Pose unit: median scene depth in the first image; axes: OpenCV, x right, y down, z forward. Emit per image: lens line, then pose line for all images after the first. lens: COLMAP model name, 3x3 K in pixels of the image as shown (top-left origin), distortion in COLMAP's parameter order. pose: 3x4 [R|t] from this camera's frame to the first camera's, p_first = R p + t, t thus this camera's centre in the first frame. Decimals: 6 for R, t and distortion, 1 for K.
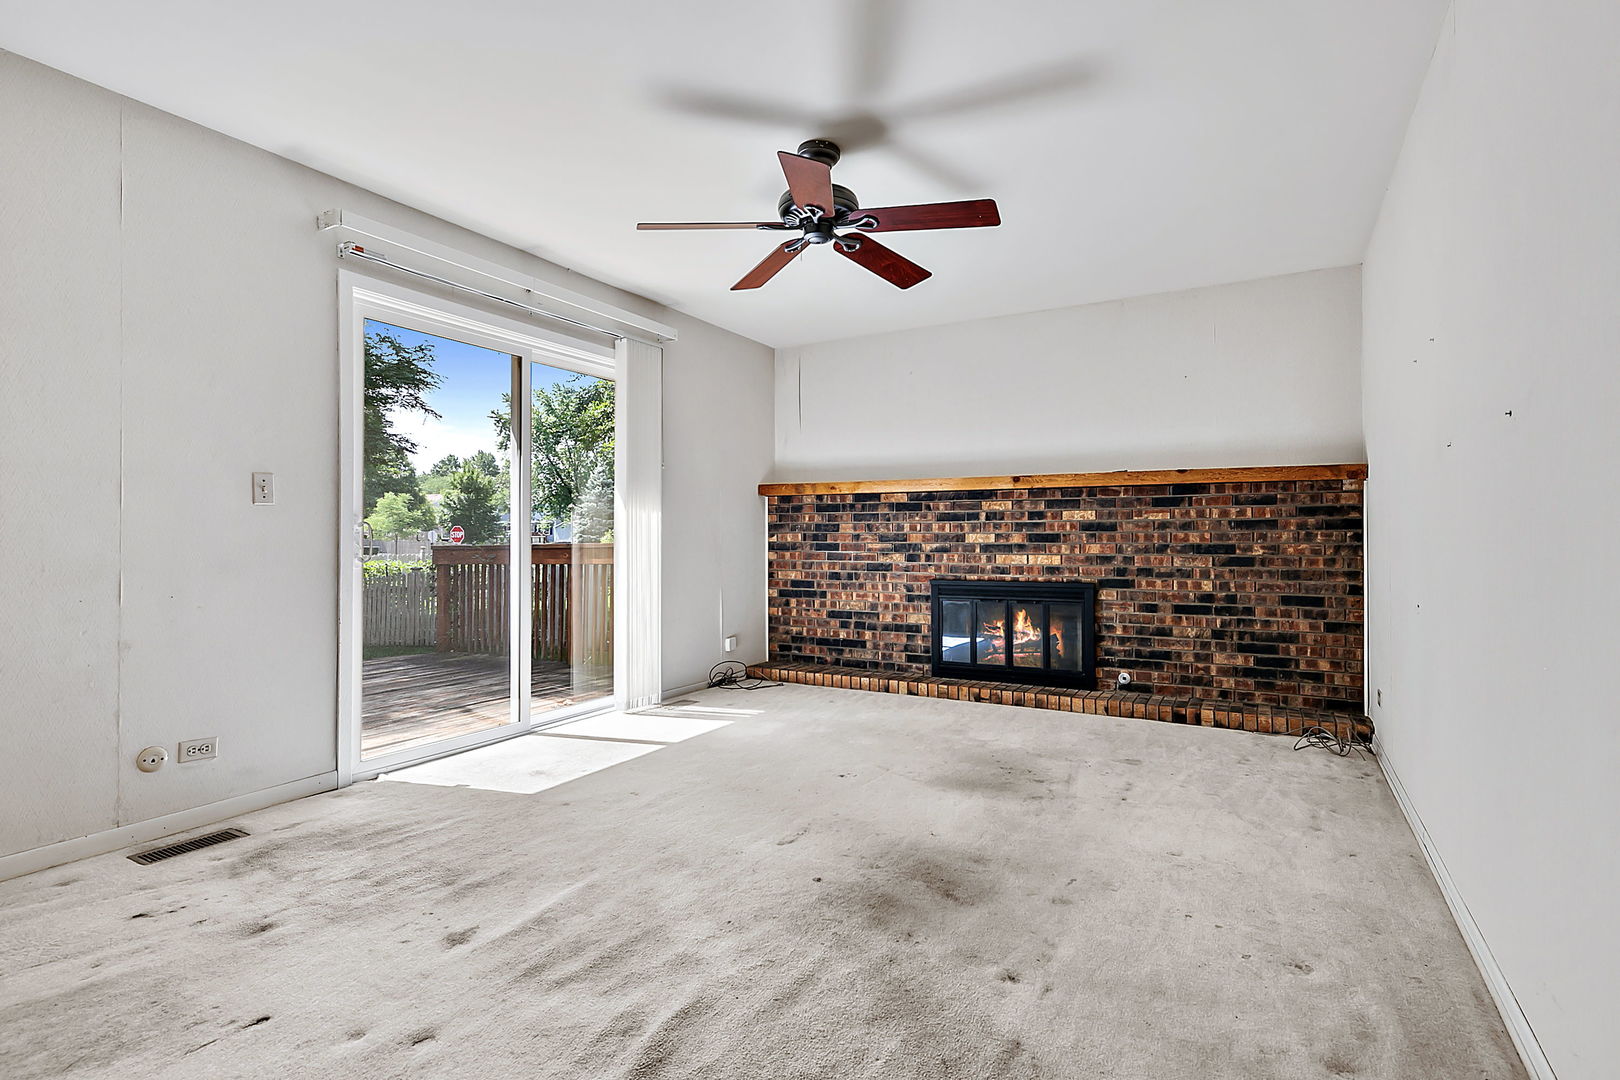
lens RADIAL K [[758.7, 0, 814.6], [0, 758.7, 525.2], [0, 0, 1]] dist [0.014664, -0.000566]
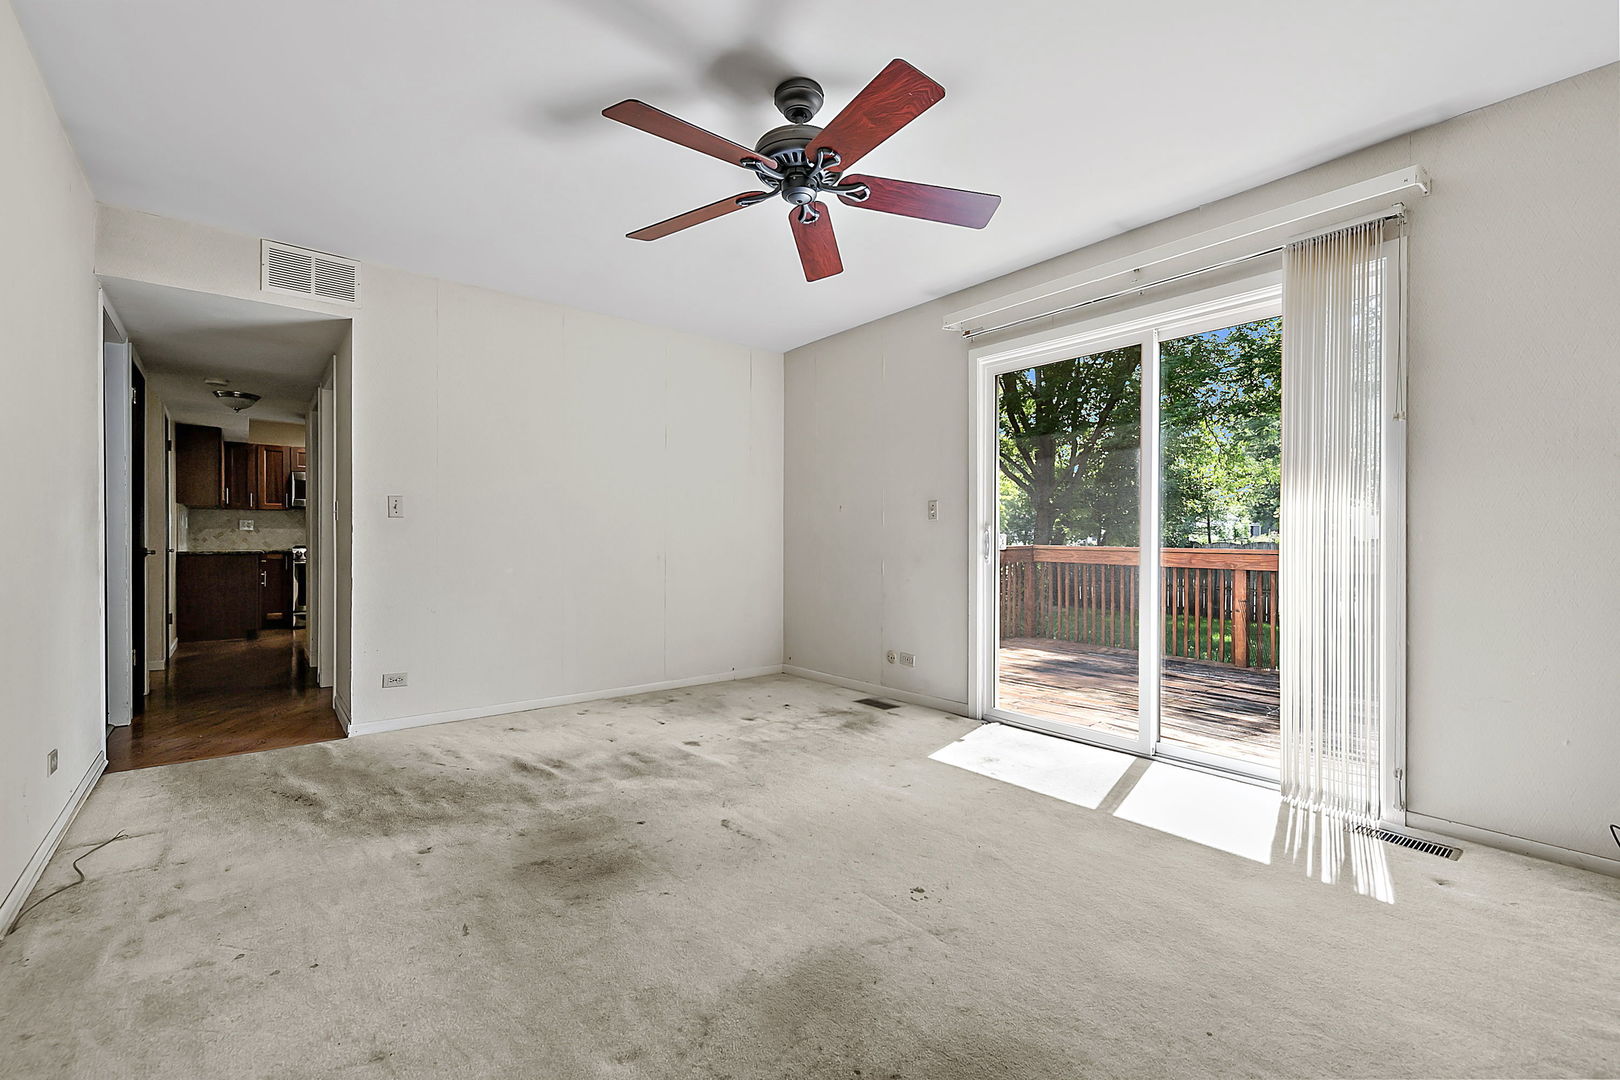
lens RADIAL K [[670.3, 0, 810.0], [0, 670.3, 540.0], [0, 0, 1]] dist [0.012756, 0.000002]
pose [[-0.327078, -0.003664, -0.944990, 0.874572], [0.013050, 0.999880, -0.008394, 0.027775], [0.944907, -0.015078, -0.326990, 1.520652]]
